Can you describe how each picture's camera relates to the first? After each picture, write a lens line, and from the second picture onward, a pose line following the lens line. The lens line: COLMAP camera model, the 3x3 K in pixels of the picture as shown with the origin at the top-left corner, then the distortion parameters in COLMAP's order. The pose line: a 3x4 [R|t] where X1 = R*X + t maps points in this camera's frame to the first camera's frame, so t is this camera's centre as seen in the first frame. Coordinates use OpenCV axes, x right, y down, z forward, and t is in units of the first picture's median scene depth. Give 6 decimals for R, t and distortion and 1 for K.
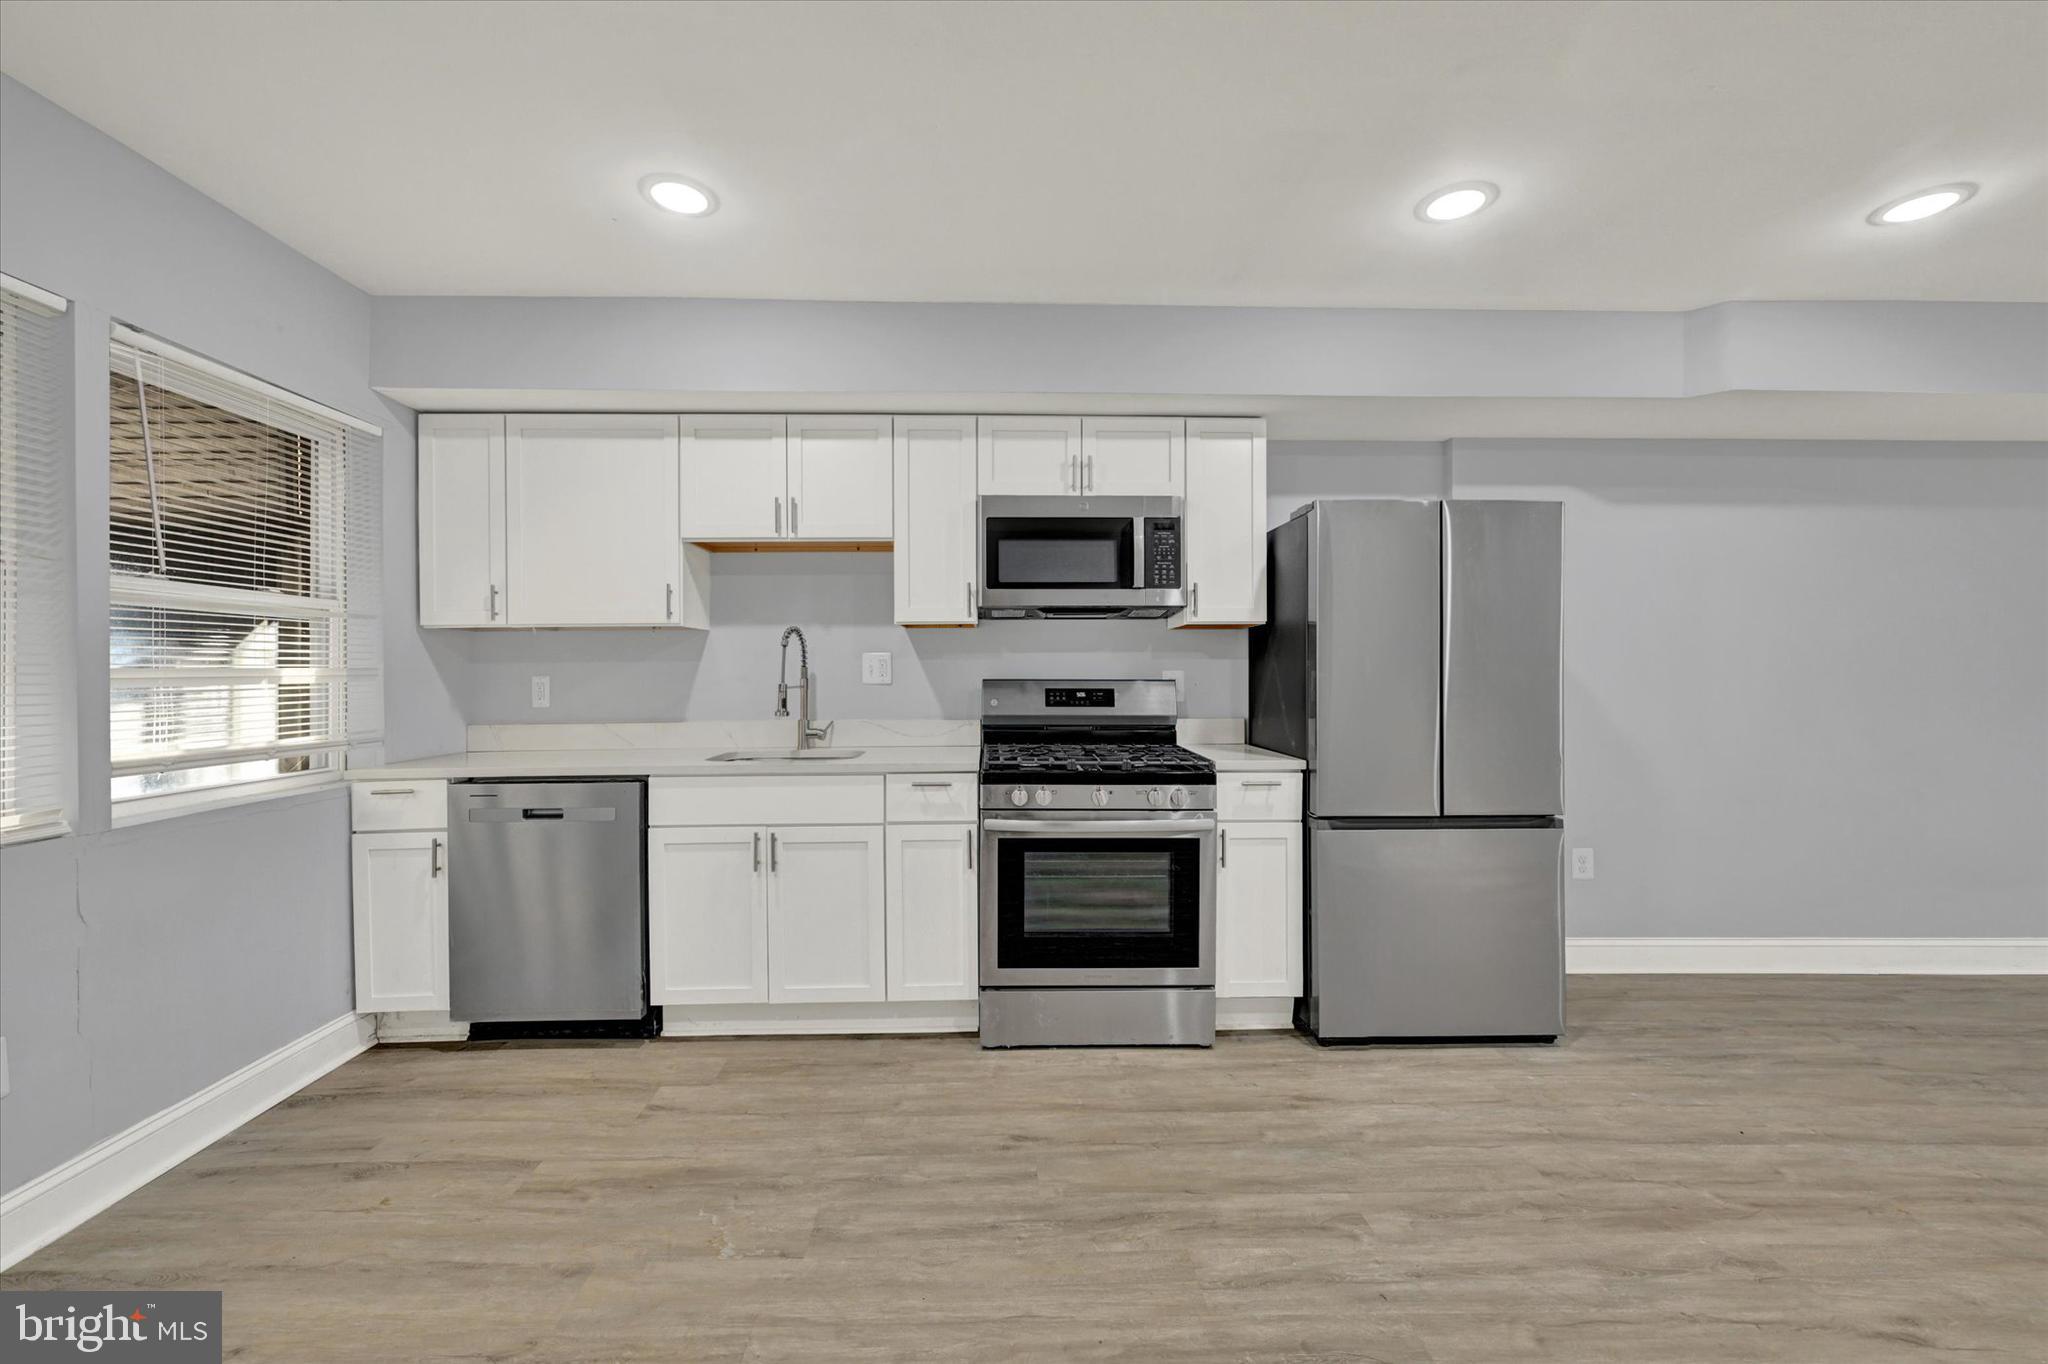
lens RADIAL K [[829.0, 0, 1024.0], [0, 829.0, 682.0], [0, 0, 1]] dist [0.009909, 0.000811]
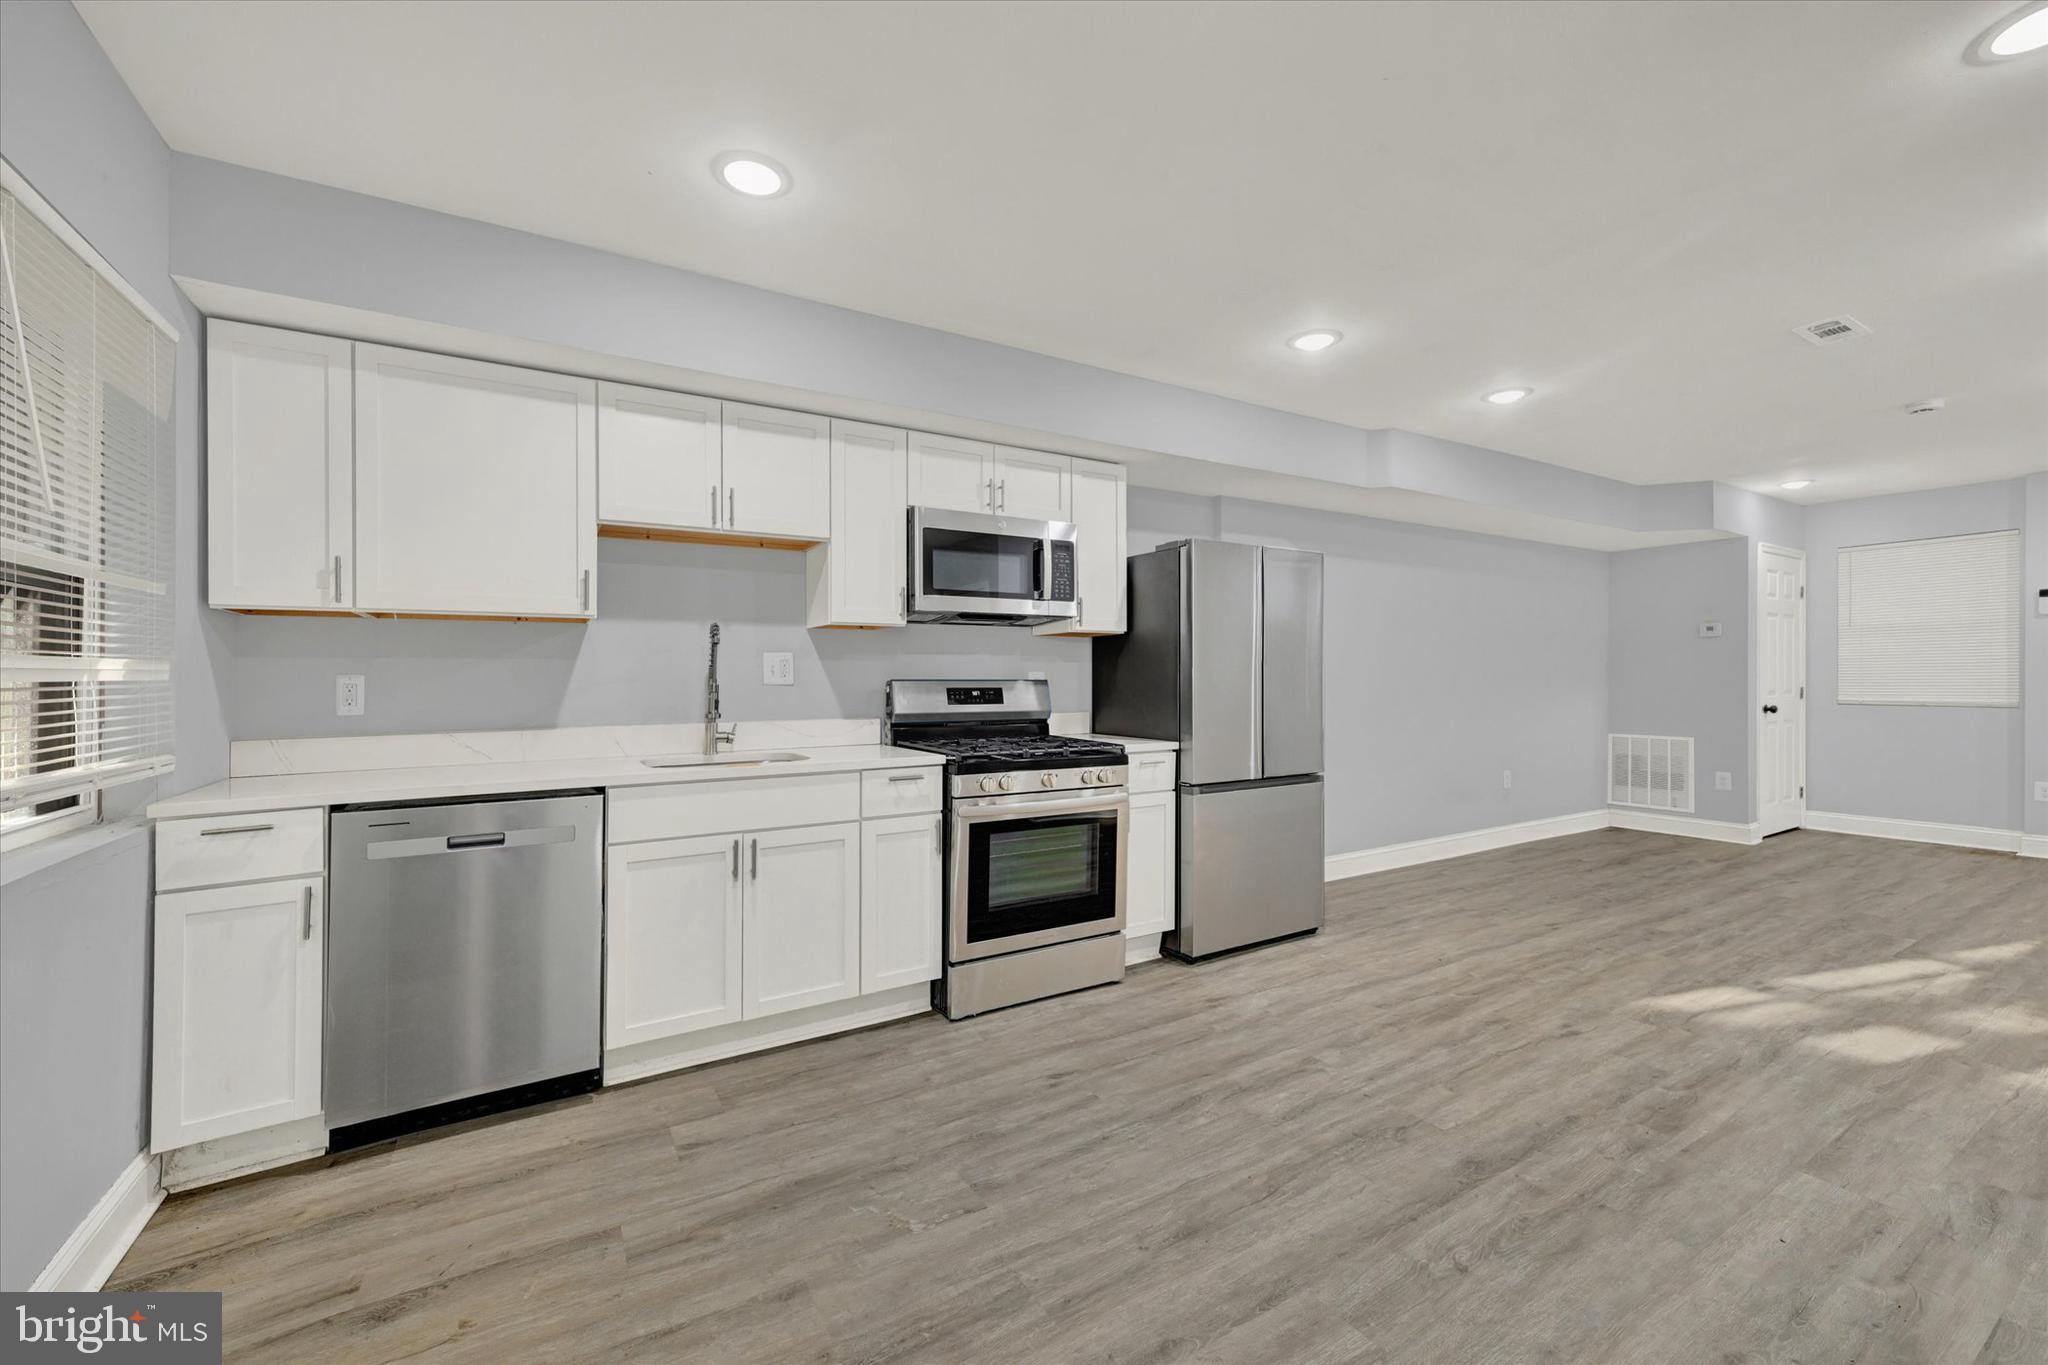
lens RADIAL K [[816.0, 0, 1030.8], [0, 816.0, 672.9], [0, 0, 1]] dist [-0.016068, 0.014032]
pose [[0.865602, 0.003874, 0.500717, -0.493869], [0.007846, 0.999742, -0.021299, 0.014175], [-0.500671, 0.022365, 0.865349, 0.030047]]
